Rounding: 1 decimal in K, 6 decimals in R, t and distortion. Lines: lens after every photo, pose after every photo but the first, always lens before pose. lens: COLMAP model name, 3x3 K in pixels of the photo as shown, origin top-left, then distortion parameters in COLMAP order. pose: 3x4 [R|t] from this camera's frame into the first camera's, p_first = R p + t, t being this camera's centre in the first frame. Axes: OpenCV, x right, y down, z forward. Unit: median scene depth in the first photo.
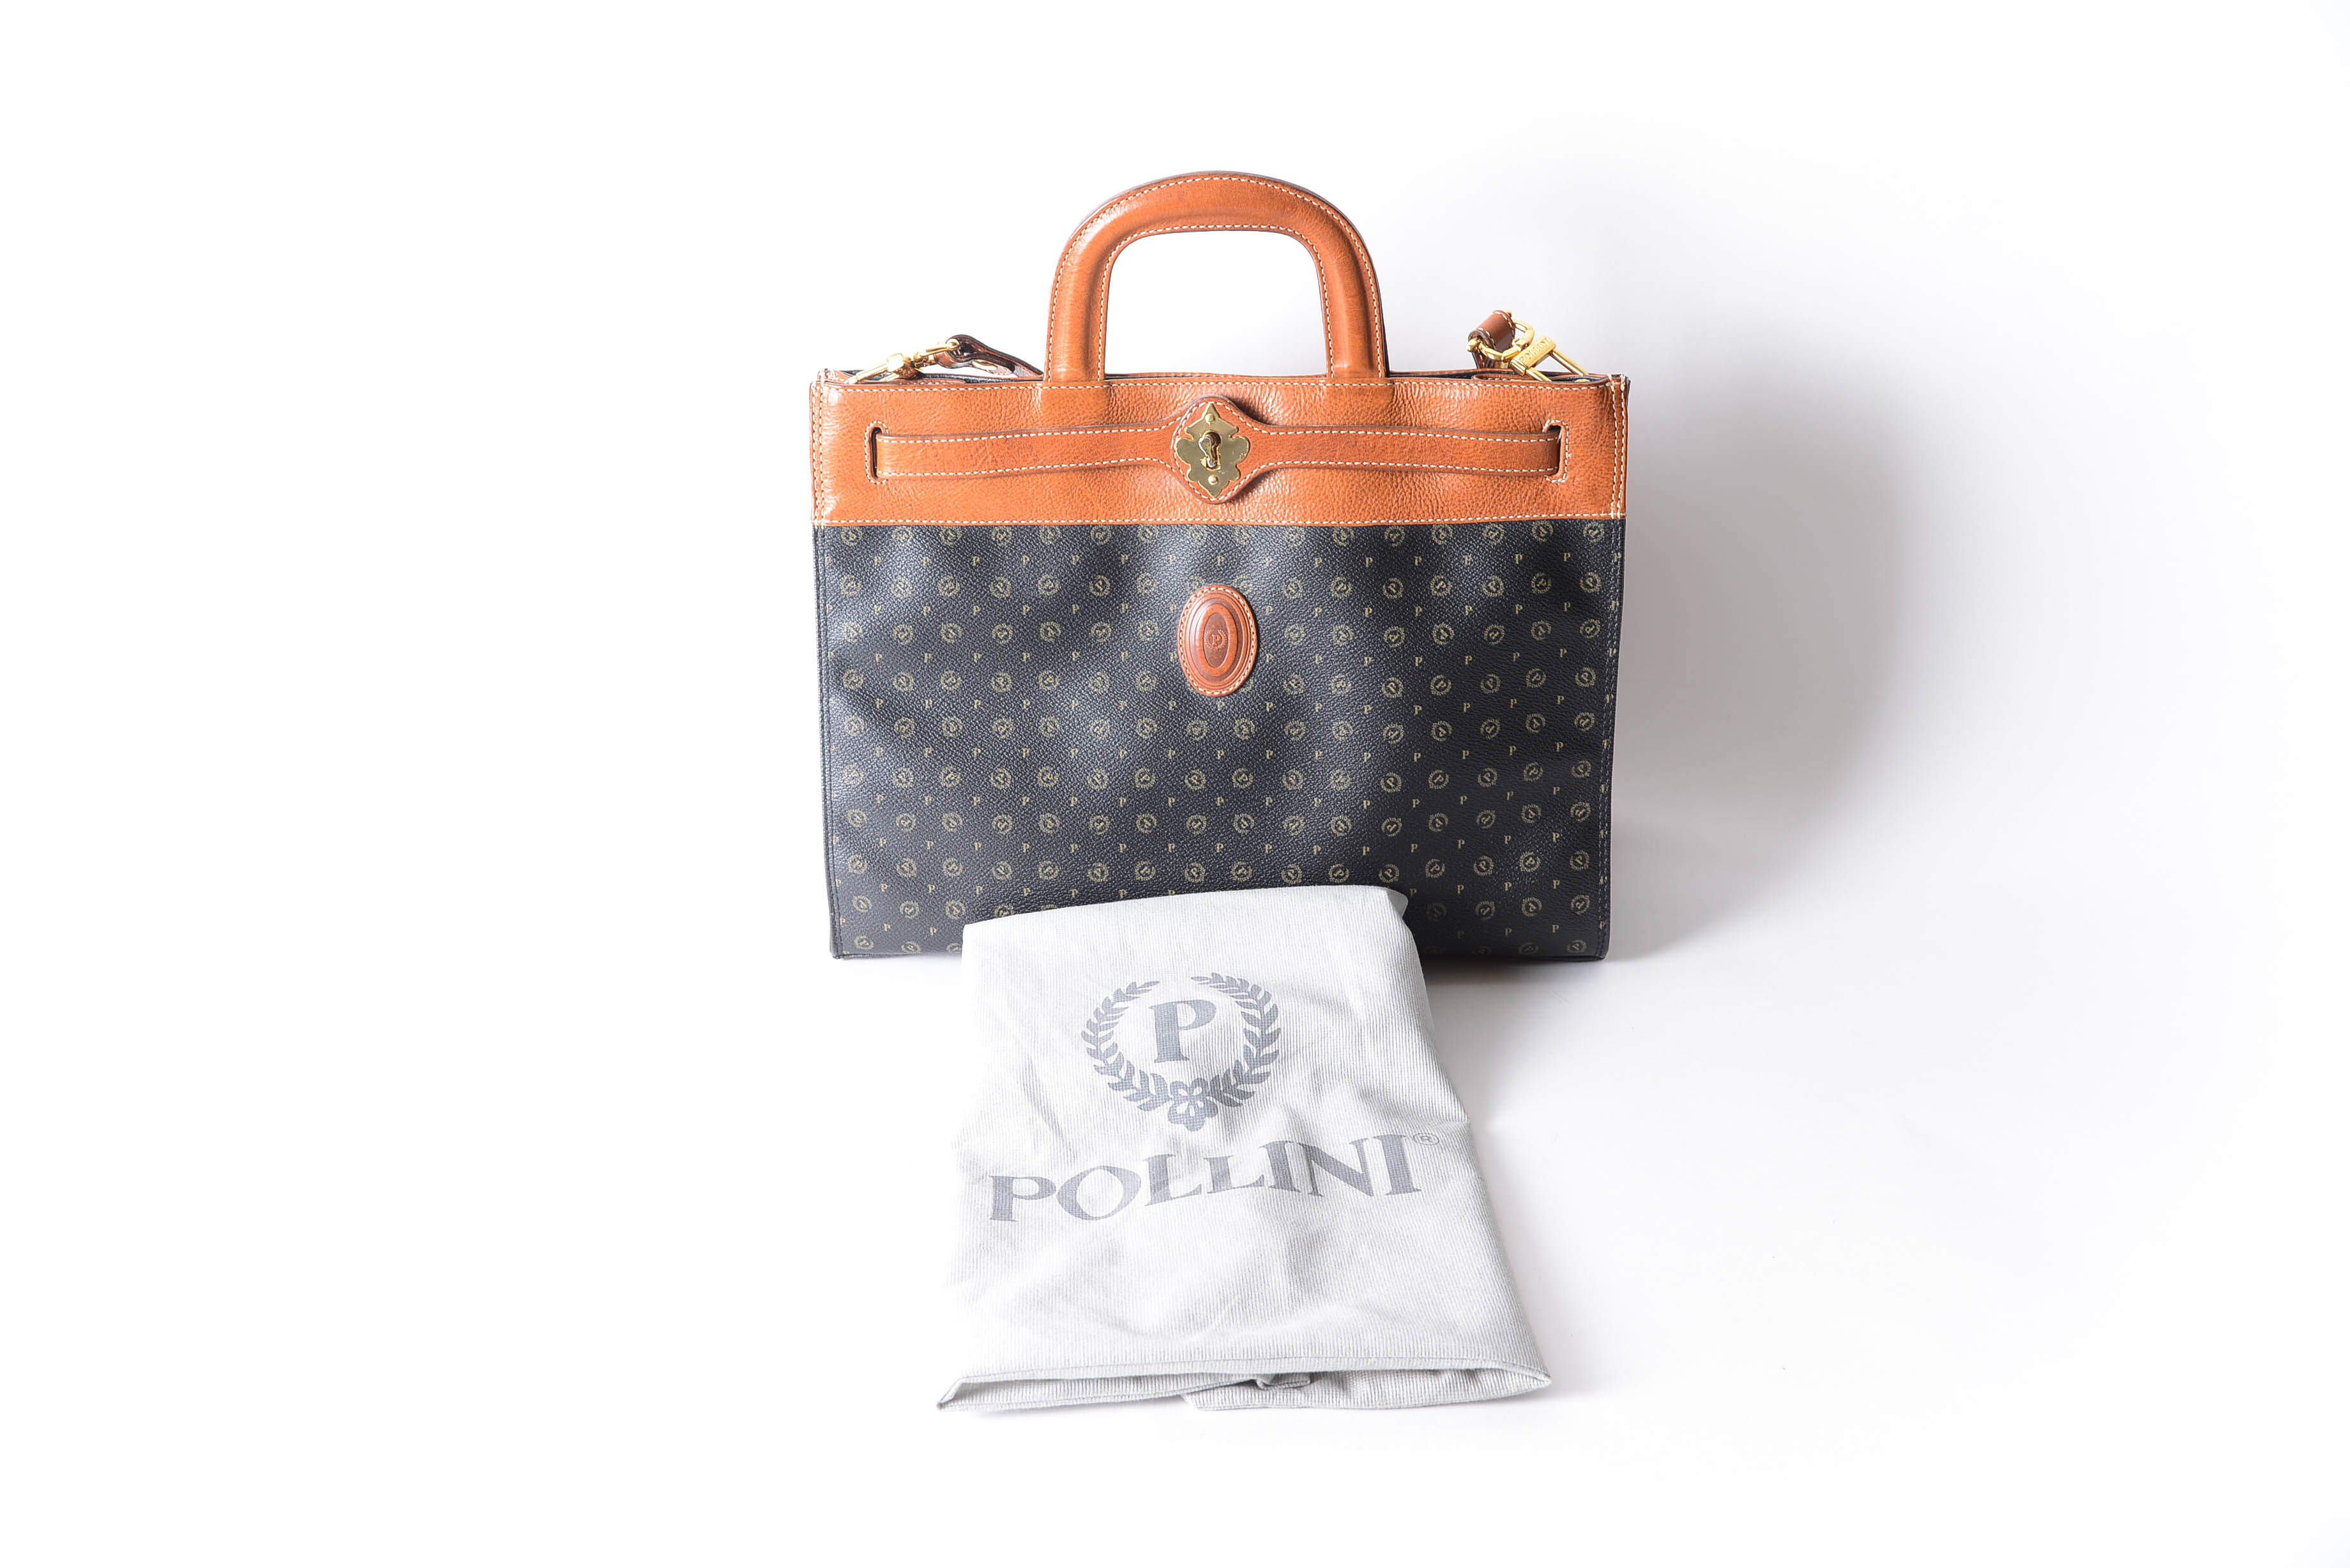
lens RADIAL K [[2341.5, 0, 1175.0], [0, 2341.5, 784.0], [0, 0, 1]] dist [-0.011102, -0.002826]
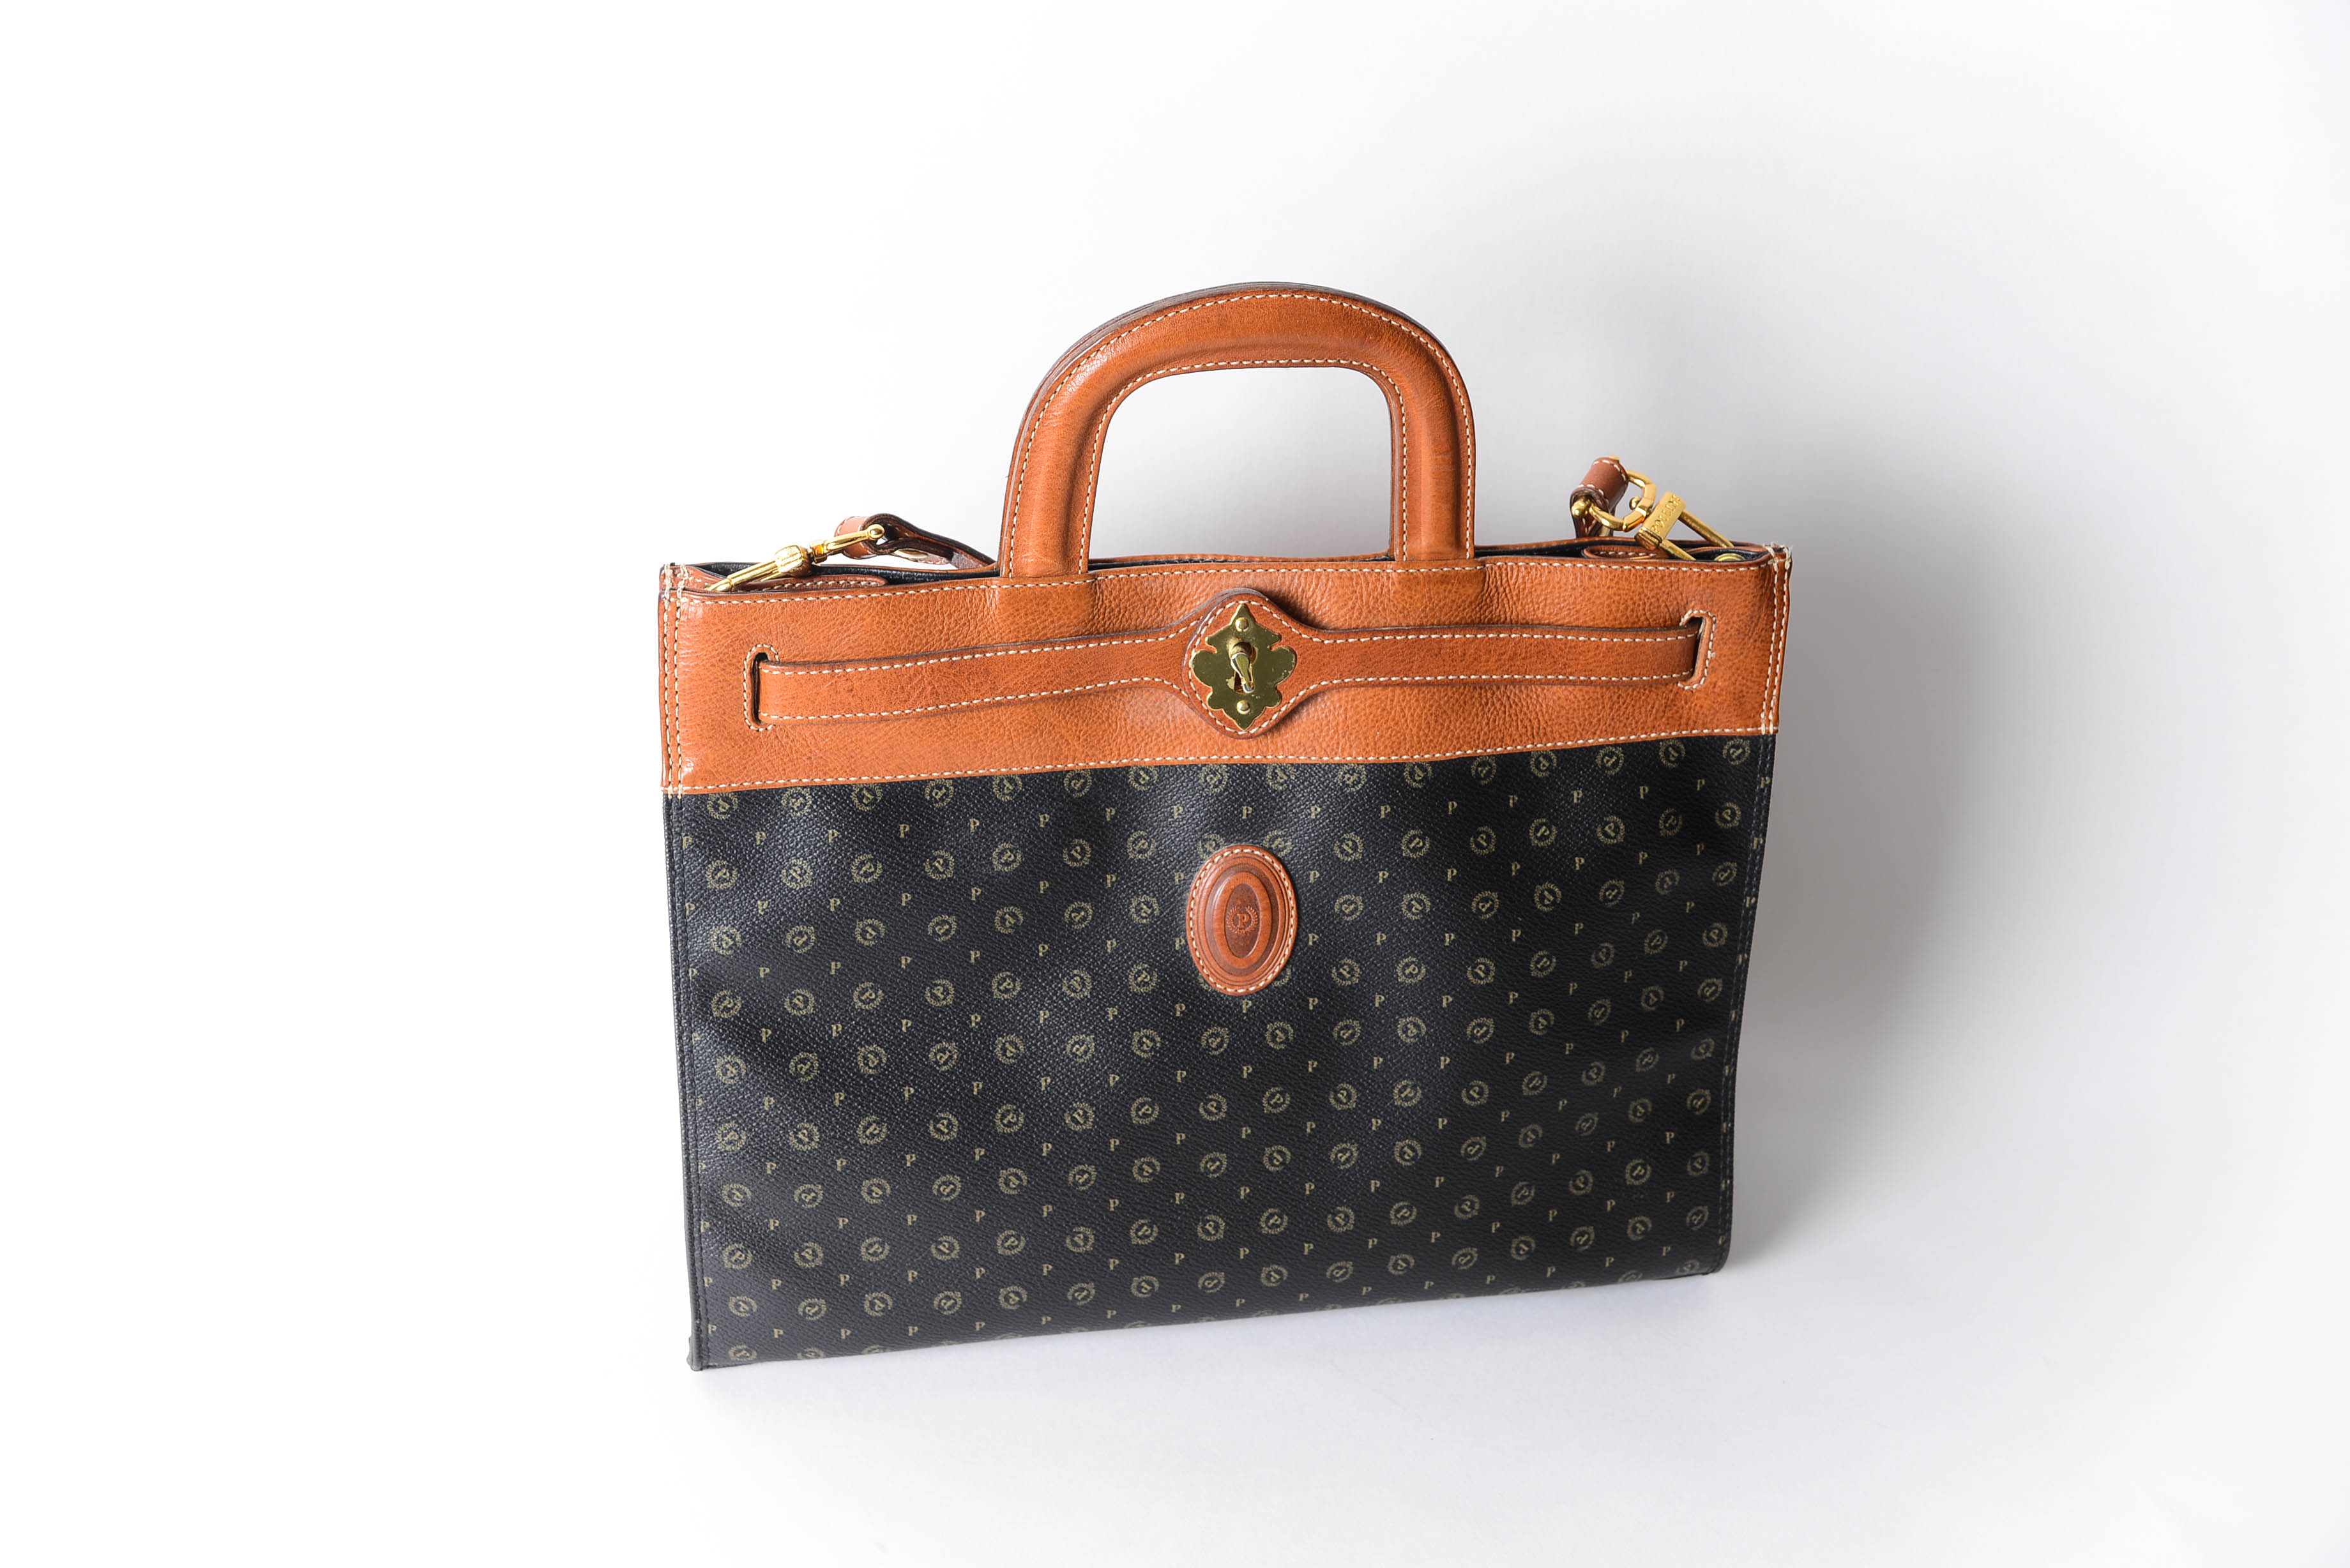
lens RADIAL K [[2284.4, 0, 1175.0], [0, 2284.4, 784.0], [0, 0, 1]] dist [-0.004838, -0.002013]
pose [[0.975890, -0.053821, 0.211525, -0.151086], [0.046664, 0.998161, 0.038684, -0.133092], [-0.213218, -0.027880, 0.976607, 0.320850]]
